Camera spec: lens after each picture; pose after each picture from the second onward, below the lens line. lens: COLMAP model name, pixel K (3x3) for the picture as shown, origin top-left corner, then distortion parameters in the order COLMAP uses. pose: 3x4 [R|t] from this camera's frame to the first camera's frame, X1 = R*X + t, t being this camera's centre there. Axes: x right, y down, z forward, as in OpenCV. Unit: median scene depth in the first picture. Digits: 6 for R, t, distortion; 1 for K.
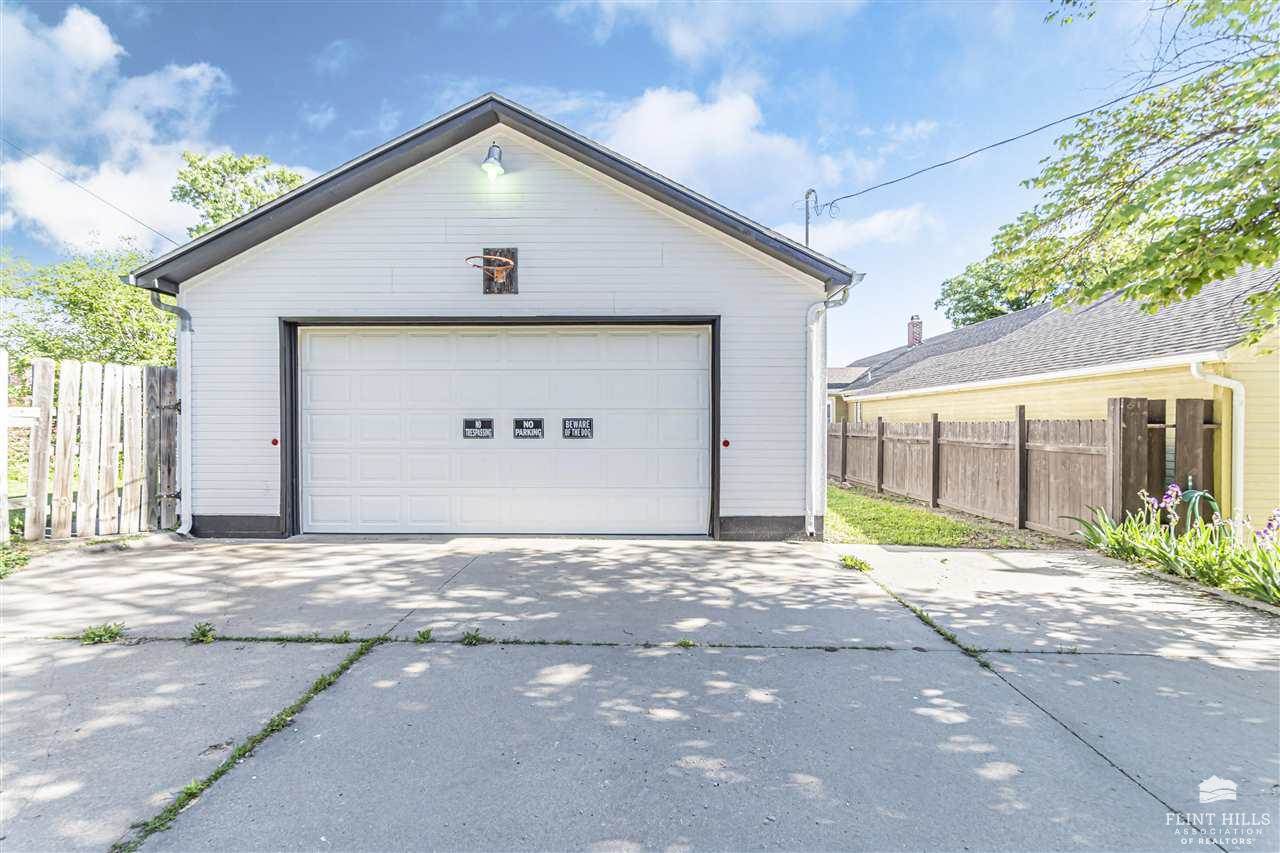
lens RADIAL K [[578.0, 0, 640.9], [0, 578.0, 426.0], [0, 0, 1]] dist [-0.002653, 0.002163]
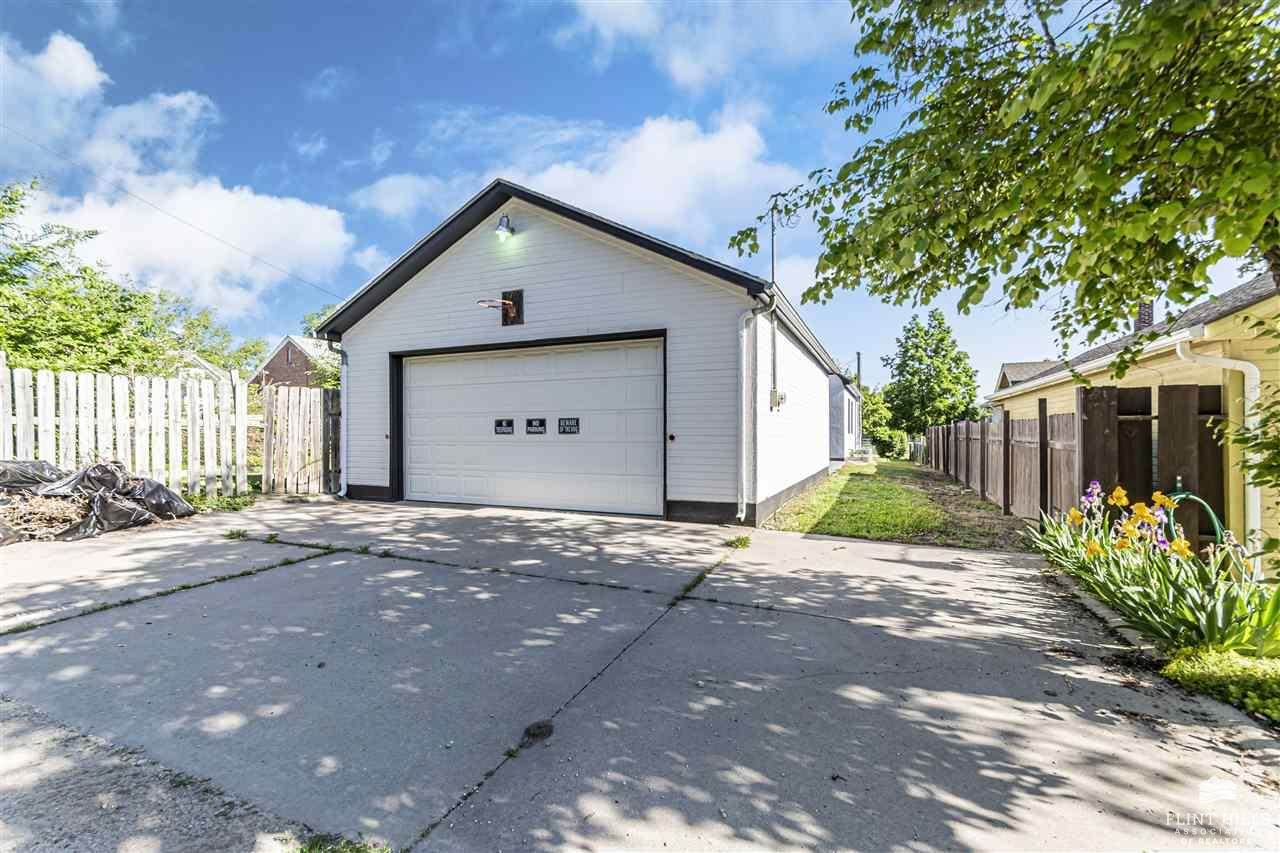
lens RADIAL K [[578.0, 0, 633.0], [0, 578.0, 429.2], [0, 0, 1]] dist [-0.002653, 0.002163]
pose [[0.914114, -0.005408, -0.405422, 0.565502], [0.001521, 0.999950, -0.009909, 0.025068], [0.405455, 0.008441, 0.914076, -0.102403]]
